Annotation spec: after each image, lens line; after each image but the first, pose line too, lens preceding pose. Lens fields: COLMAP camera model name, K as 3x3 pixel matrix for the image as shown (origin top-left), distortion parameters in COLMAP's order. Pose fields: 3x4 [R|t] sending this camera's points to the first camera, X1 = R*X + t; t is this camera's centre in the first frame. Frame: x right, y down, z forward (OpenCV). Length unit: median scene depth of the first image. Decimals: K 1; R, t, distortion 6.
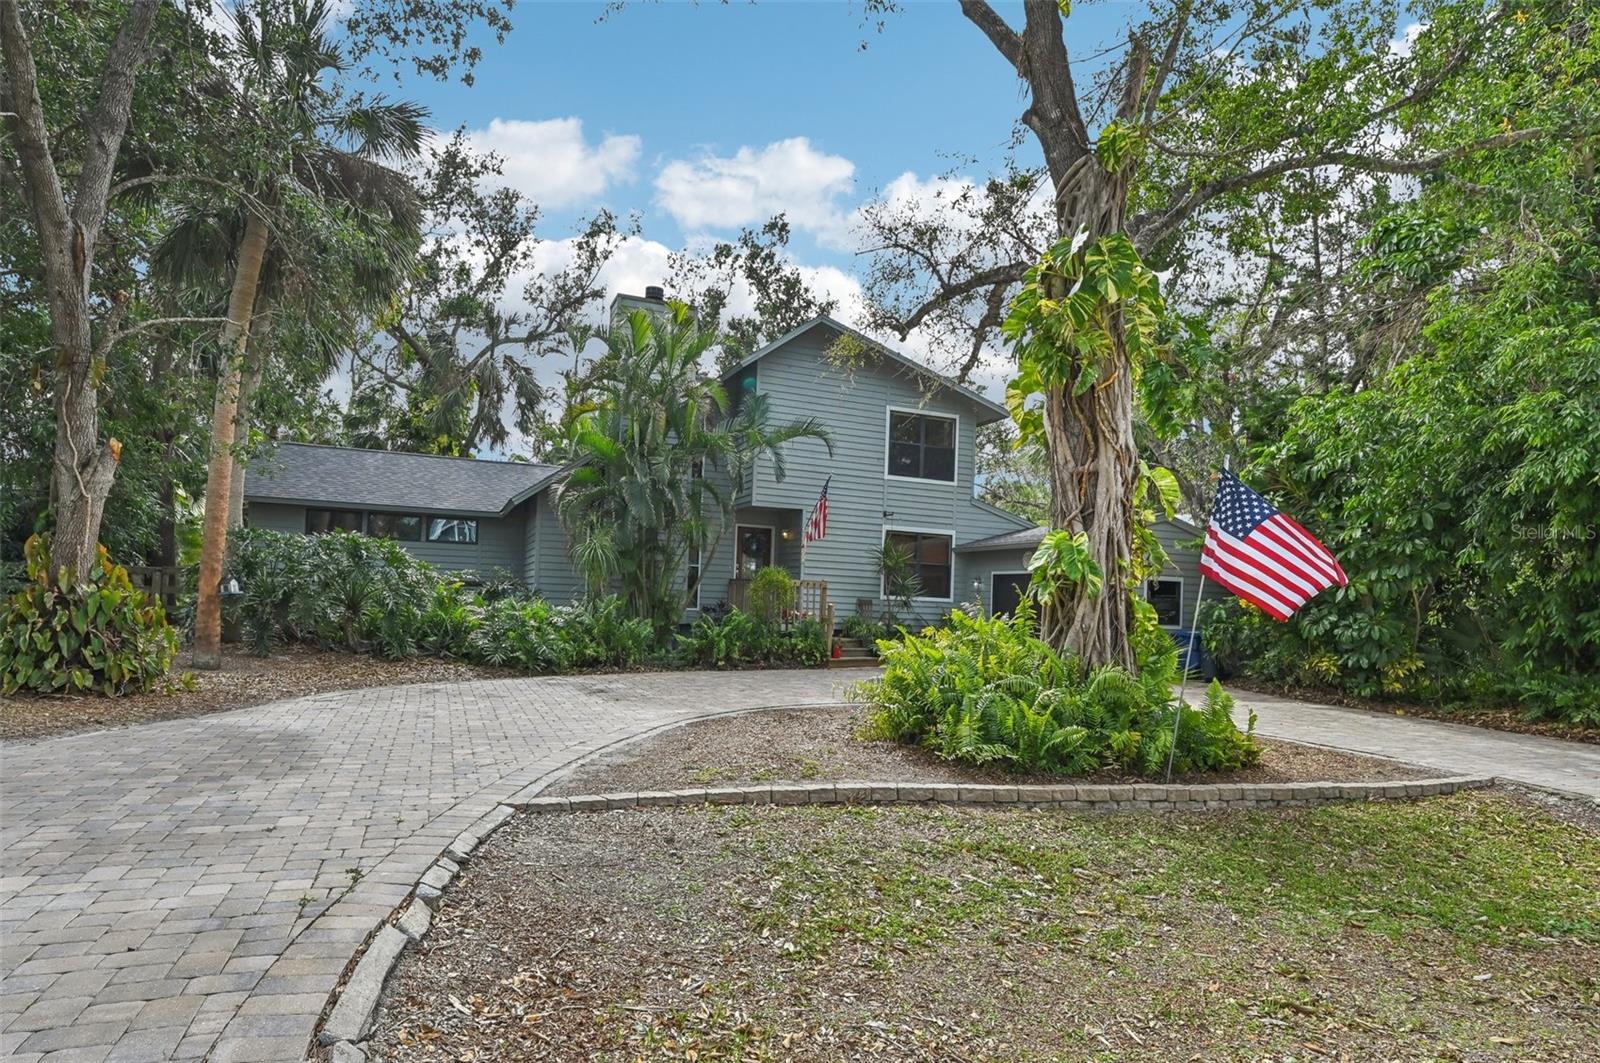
lens RADIAL K [[861.0, 0, 797.7], [0, 861.0, 545.3], [0, 0, 1]] dist [-0.006574, -0.001787]
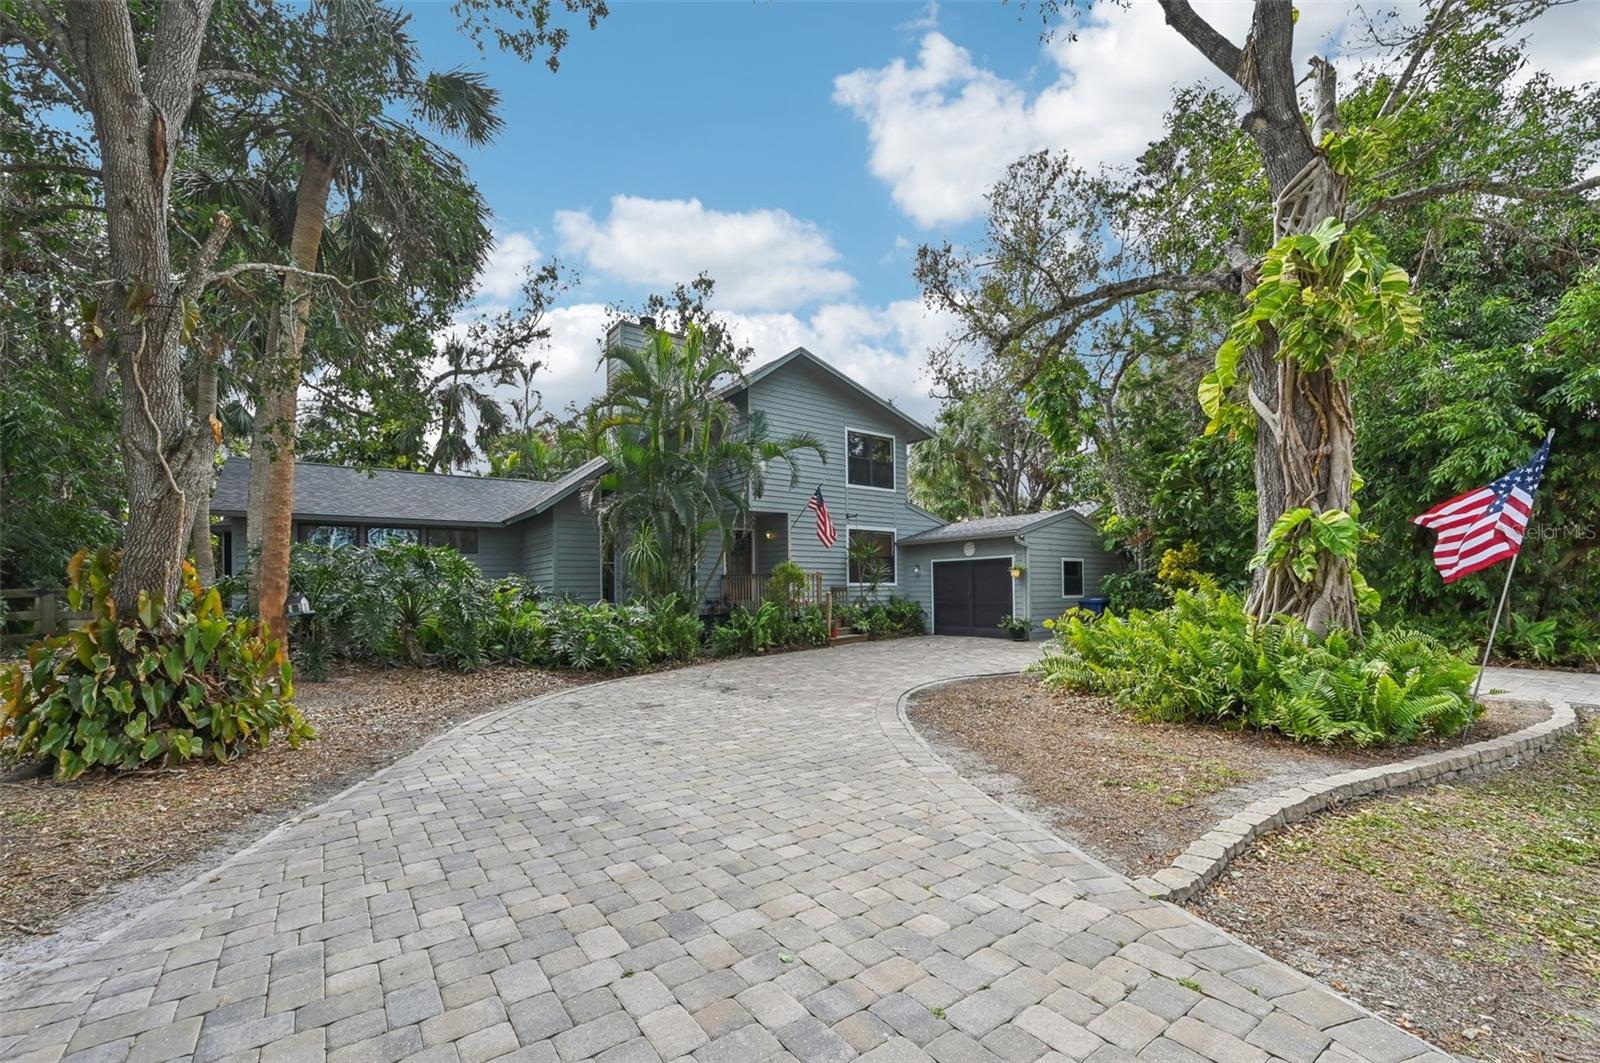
lens RADIAL K [[638.5, 0, 799.2], [0, 638.5, 556.1], [0, 0, 1]] dist [-0.007766, 0.000395]
pose [[0.970420, -0.036698, 0.238616, -0.308909], [0.033427, 0.999284, 0.017740, 0.002927], [-0.239096, -0.009239, 0.970952, 0.241963]]
